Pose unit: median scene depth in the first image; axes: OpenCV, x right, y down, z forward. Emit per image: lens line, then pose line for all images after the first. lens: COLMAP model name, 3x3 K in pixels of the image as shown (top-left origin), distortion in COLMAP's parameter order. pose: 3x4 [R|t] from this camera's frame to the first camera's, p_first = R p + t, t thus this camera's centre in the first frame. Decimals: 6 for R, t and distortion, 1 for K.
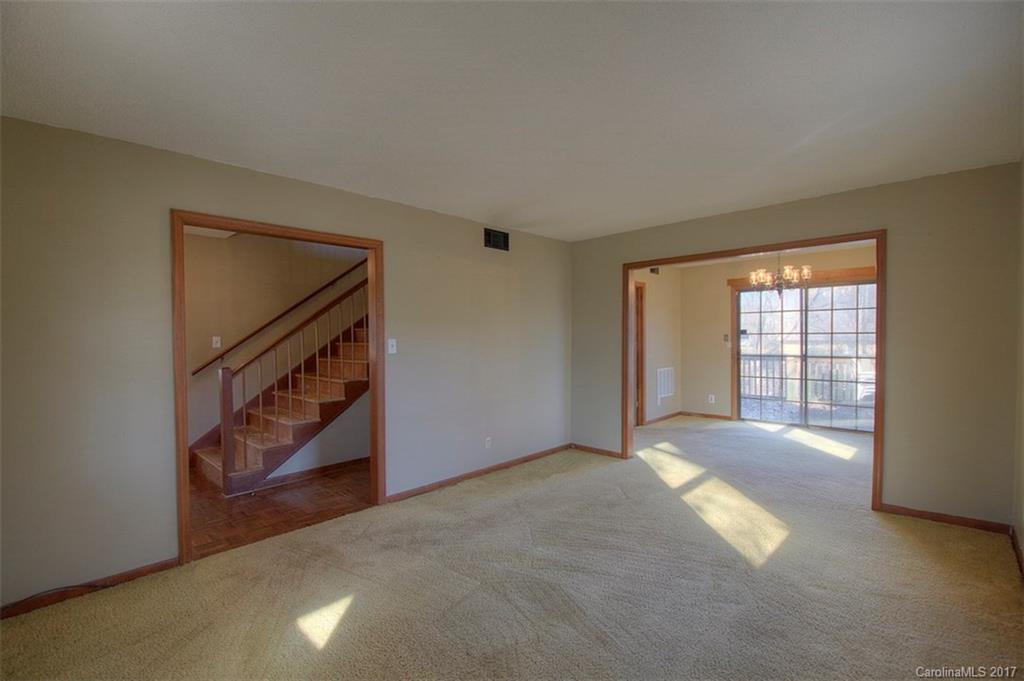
lens RADIAL K [[457.8, 0, 517.2], [0, 457.8, 337.8], [0, 0, 1]] dist [0.023337, -0.023087]
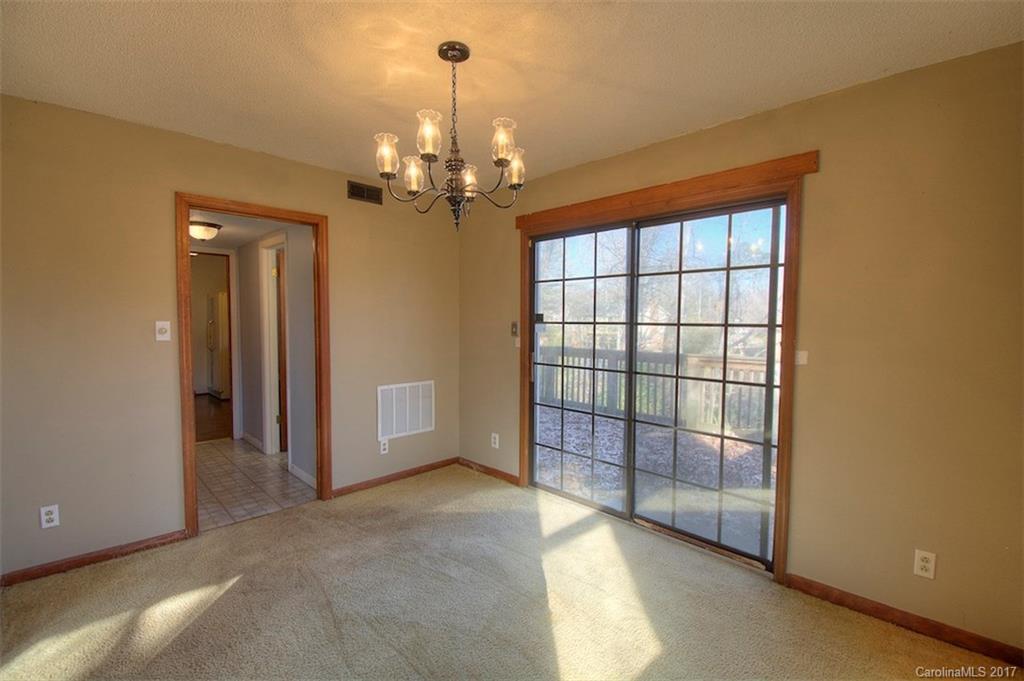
lens RADIAL K [[449.9, 0, 510.8], [0, 449.9, 339.9], [0, 0, 1]] dist [0.022369, -0.022233]
pose [[0.999423, 0.016228, -0.029852, 0.630038], [-0.015028, 0.999086, 0.040009, -0.011218], [0.030474, -0.039537, 0.998753, 0.652730]]
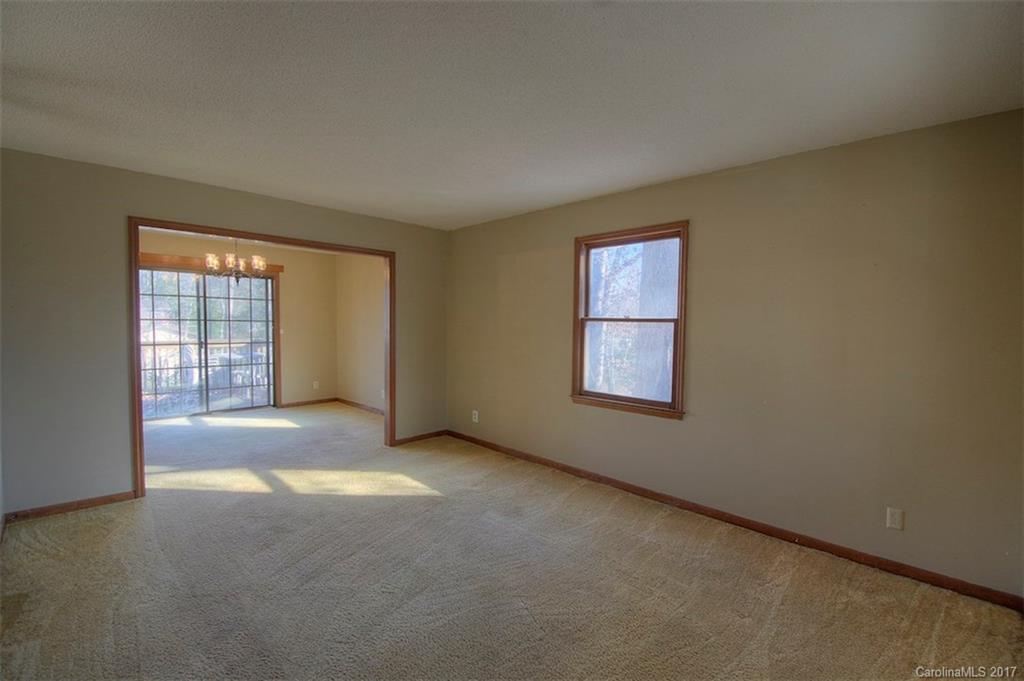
lens RADIAL K [[449.9, 0, 510.8], [0, 449.9, 339.9], [0, 0, 1]] dist [0.022369, -0.022233]
pose [[0.028912, -0.026607, 0.999228, -0.403245], [-0.010321, 0.999584, 0.026915, -0.000488], [-0.999529, -0.011091, 0.028625, 0.386489]]
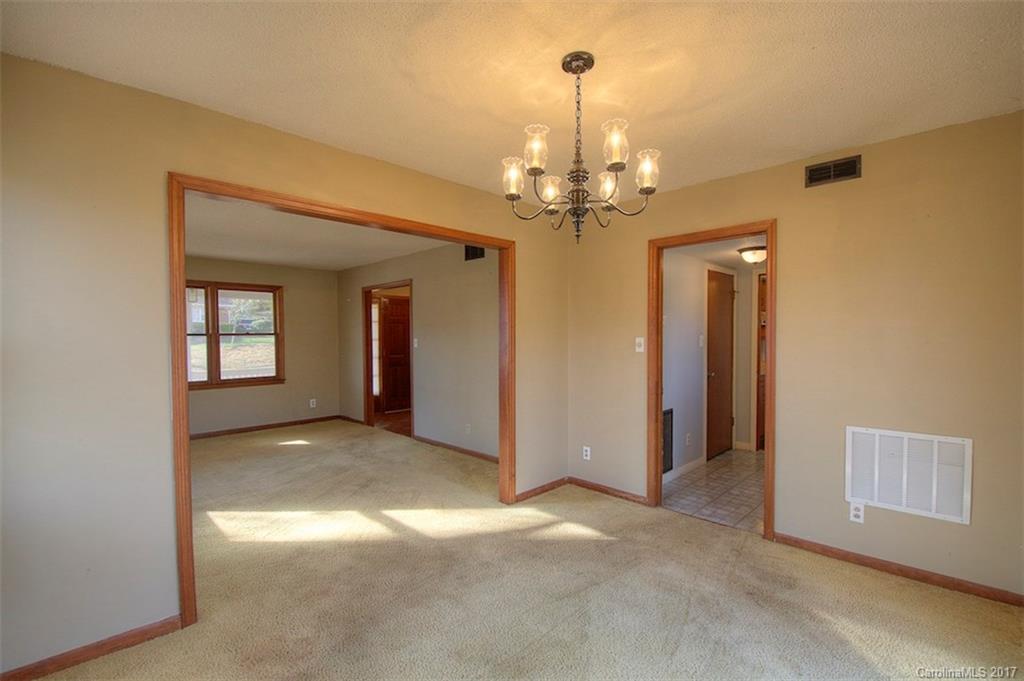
lens RADIAL K [[449.9, 0, 510.8], [0, 449.9, 339.9], [0, 0, 1]] dist [0.022369, -0.022233]
pose [[-0.016586, 0.016853, -0.999720, 0.916116], [-0.001661, 0.999856, 0.016883, -0.013728], [0.999861, 0.001940, -0.016556, 0.959299]]
